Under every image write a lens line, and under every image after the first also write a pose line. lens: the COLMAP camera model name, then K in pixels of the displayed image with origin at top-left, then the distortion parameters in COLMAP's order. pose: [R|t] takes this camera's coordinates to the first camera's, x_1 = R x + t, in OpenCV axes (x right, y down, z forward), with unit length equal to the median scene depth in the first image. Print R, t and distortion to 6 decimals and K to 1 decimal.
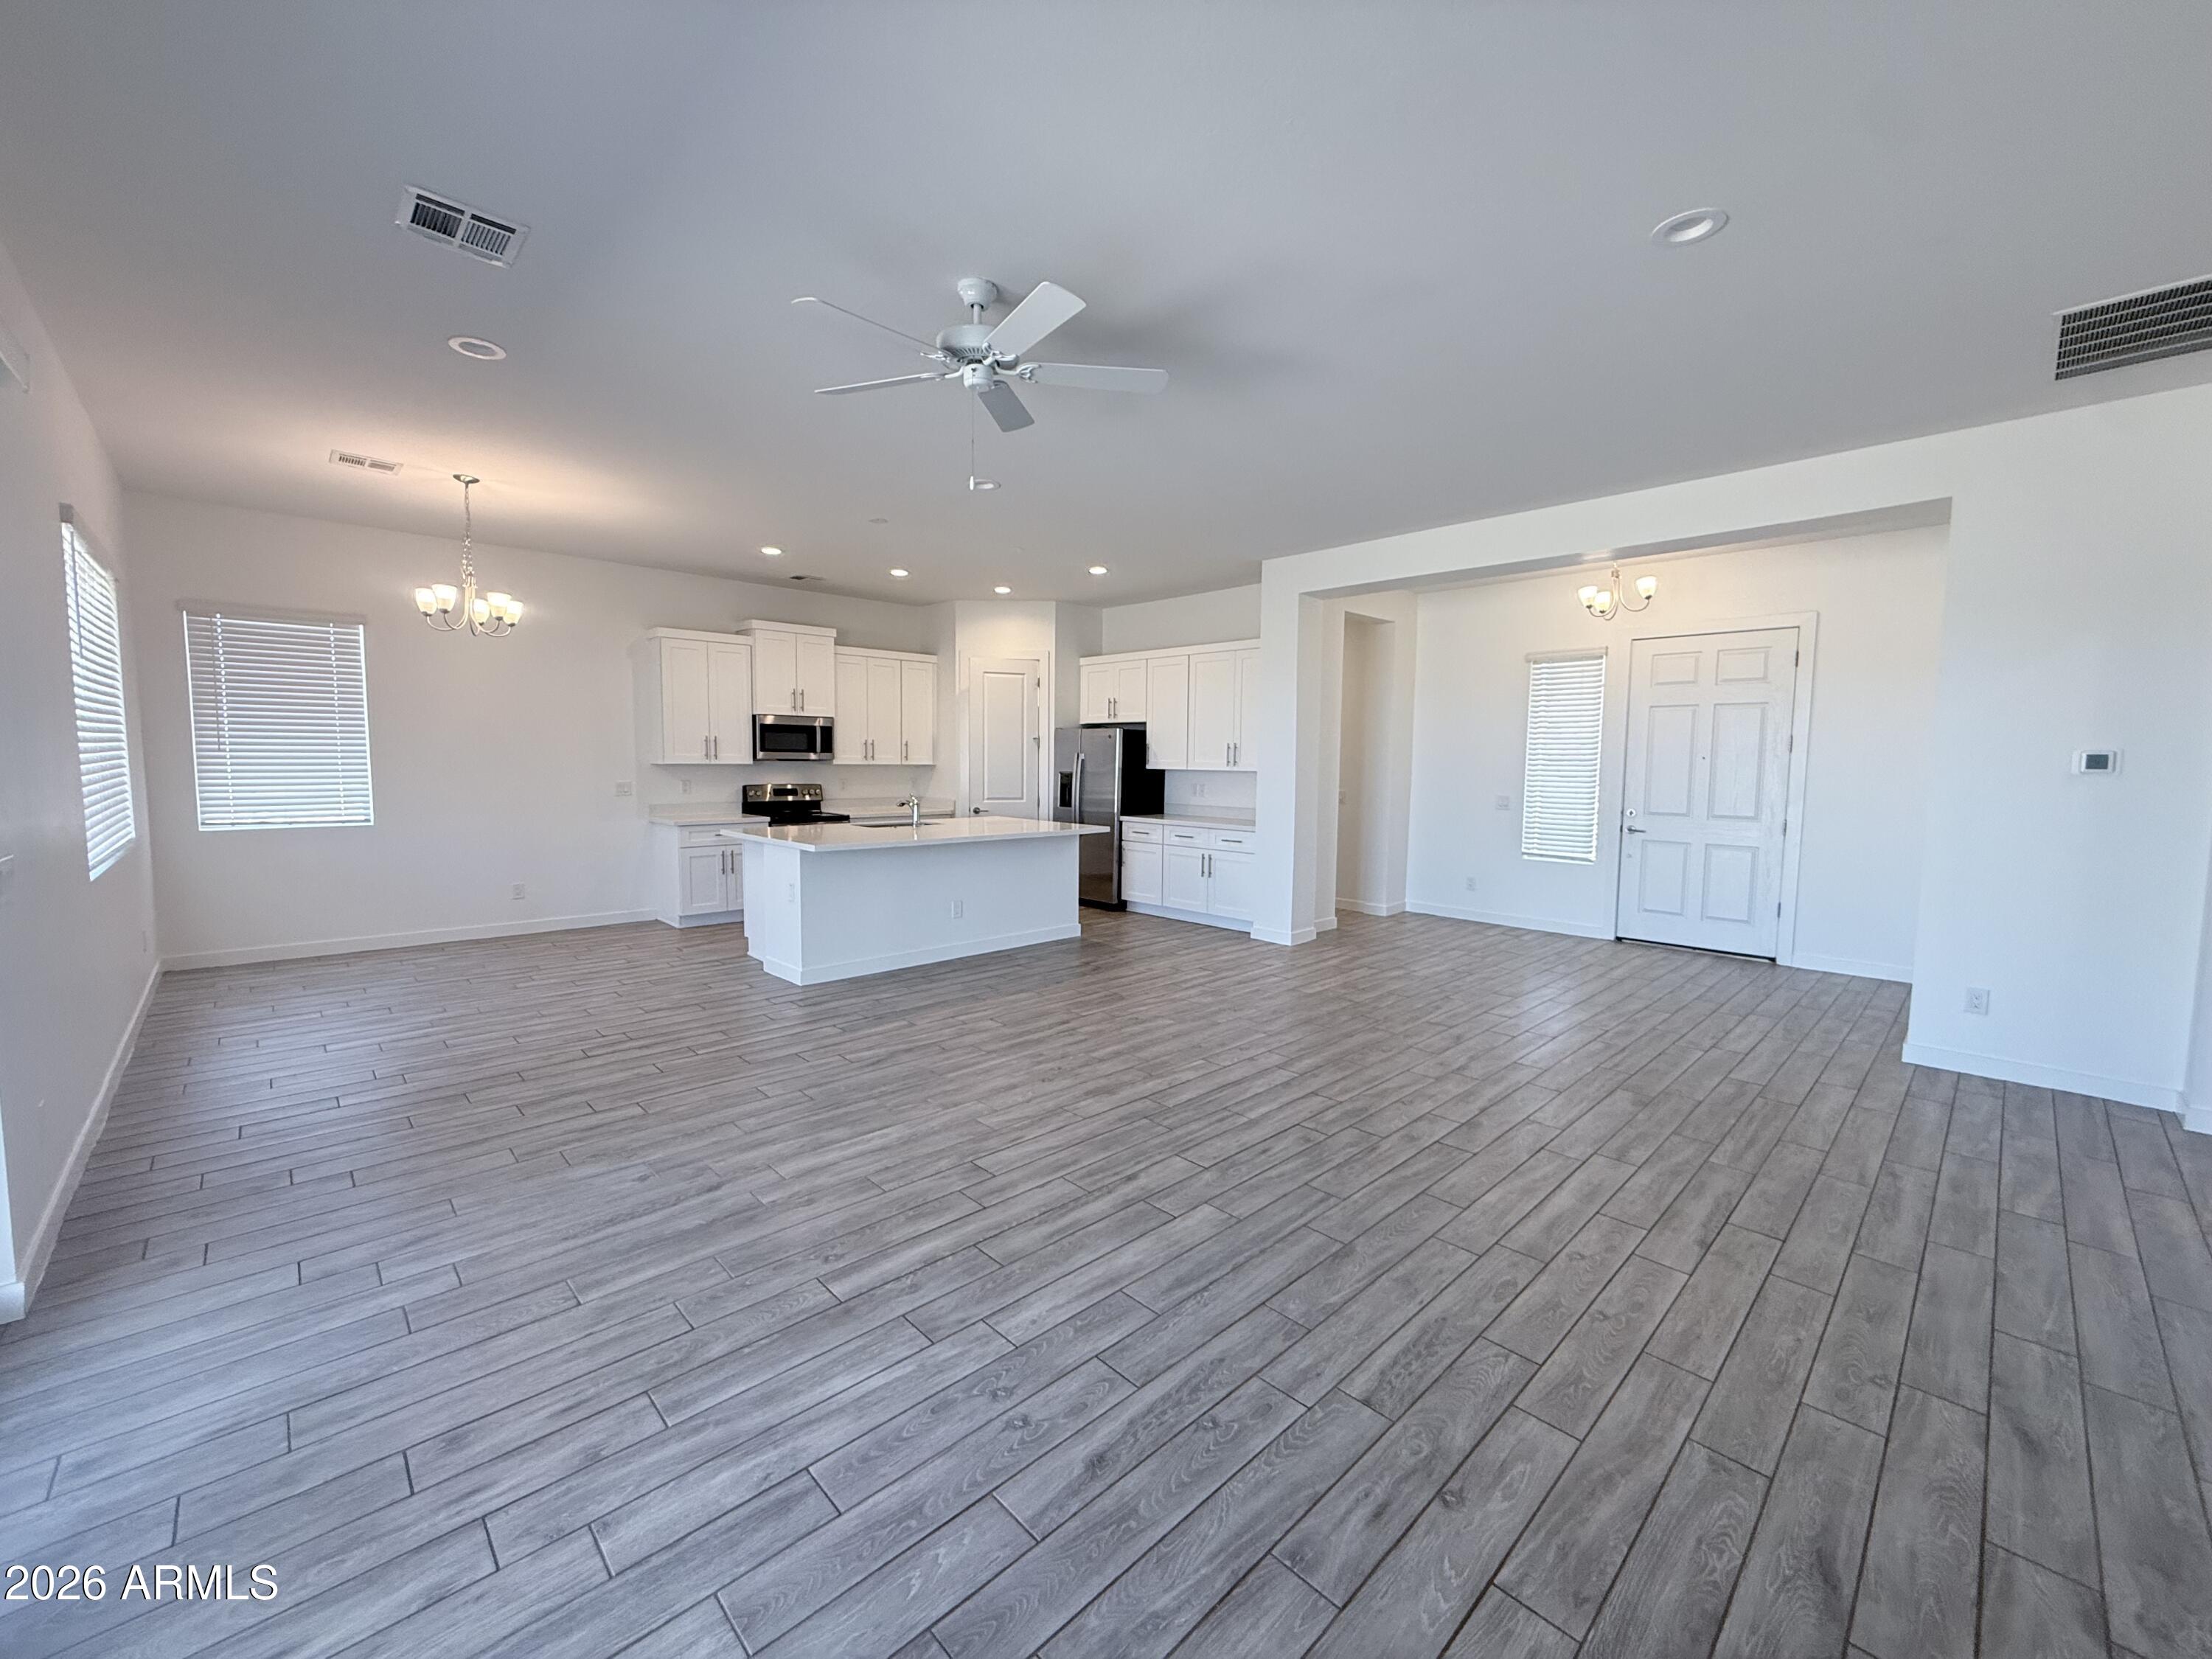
lens RADIAL K [[880.5, 0, 1100.3], [0, 880.5, 828.8], [0, 0, 1]] dist [0.000736, -0.000349]
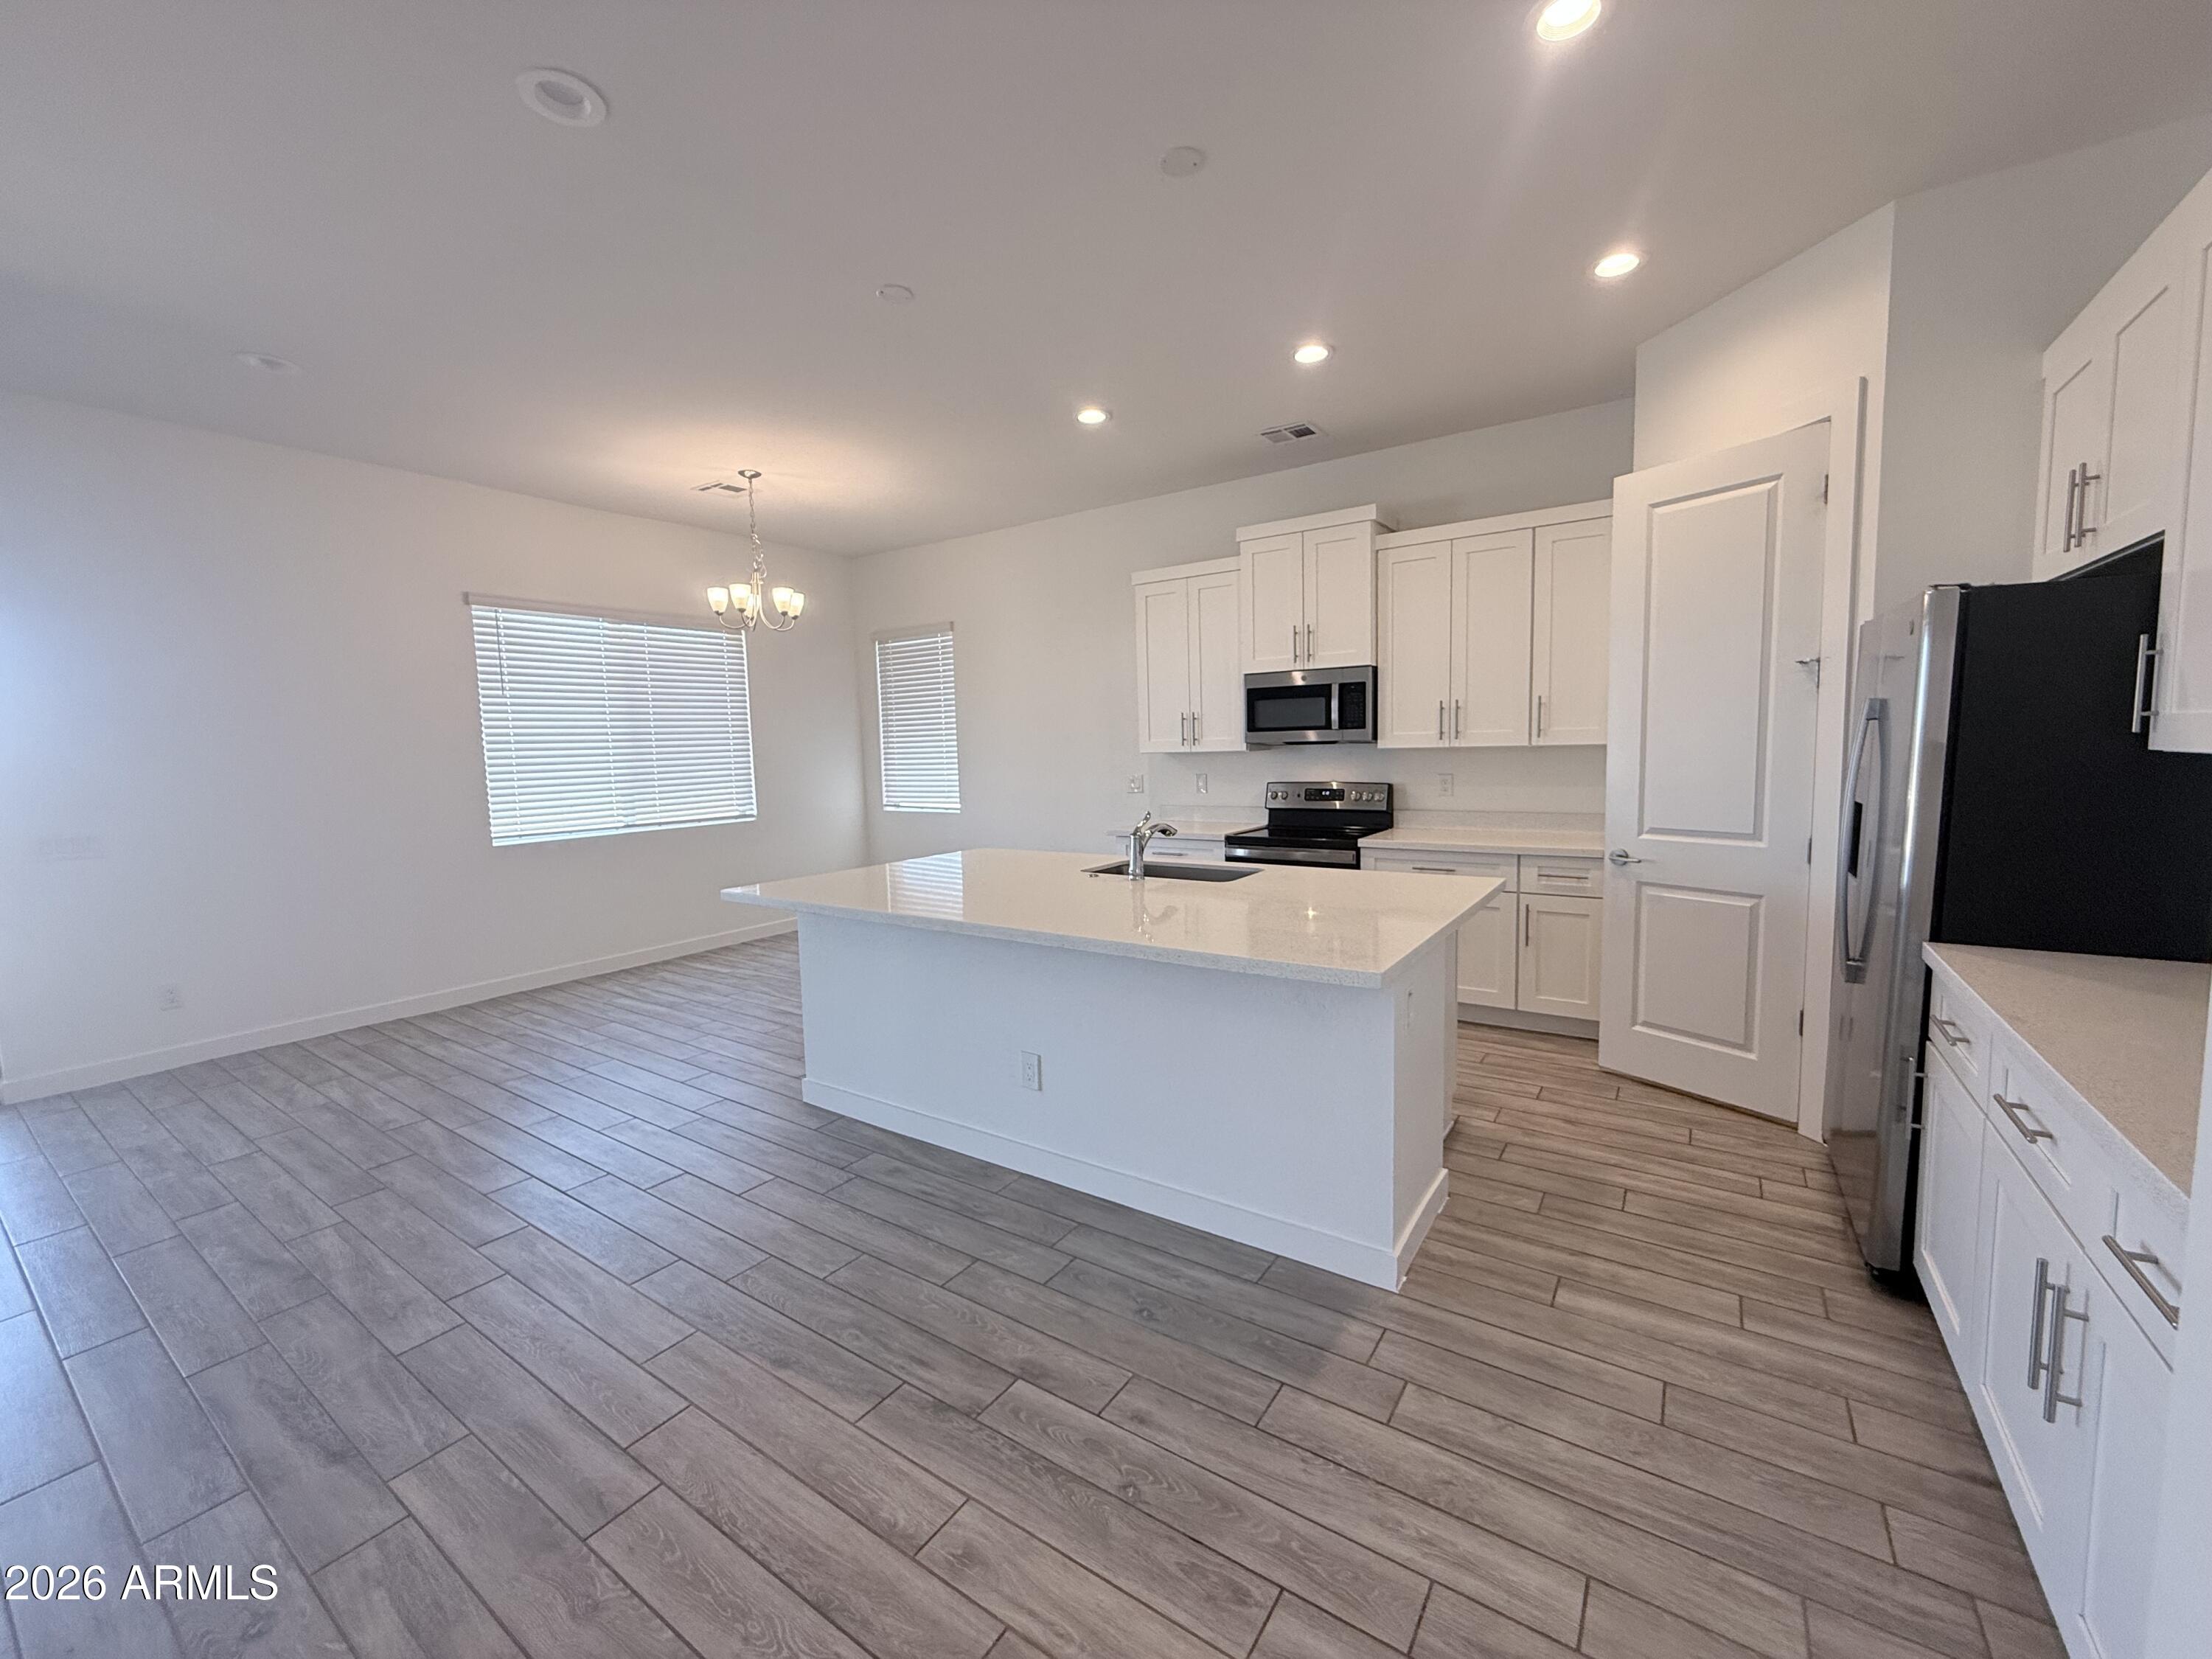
lens RADIAL K [[880.5, 0, 1100.3], [0, 880.5, 828.8], [0, 0, 1]] dist [0.000736, -0.000349]
pose [[0.206797, 0.076145, -0.975416, 0.570653], [-0.050413, 0.996472, 0.067101, -0.134386], [0.977084, 0.035297, 0.209906, 1.881322]]
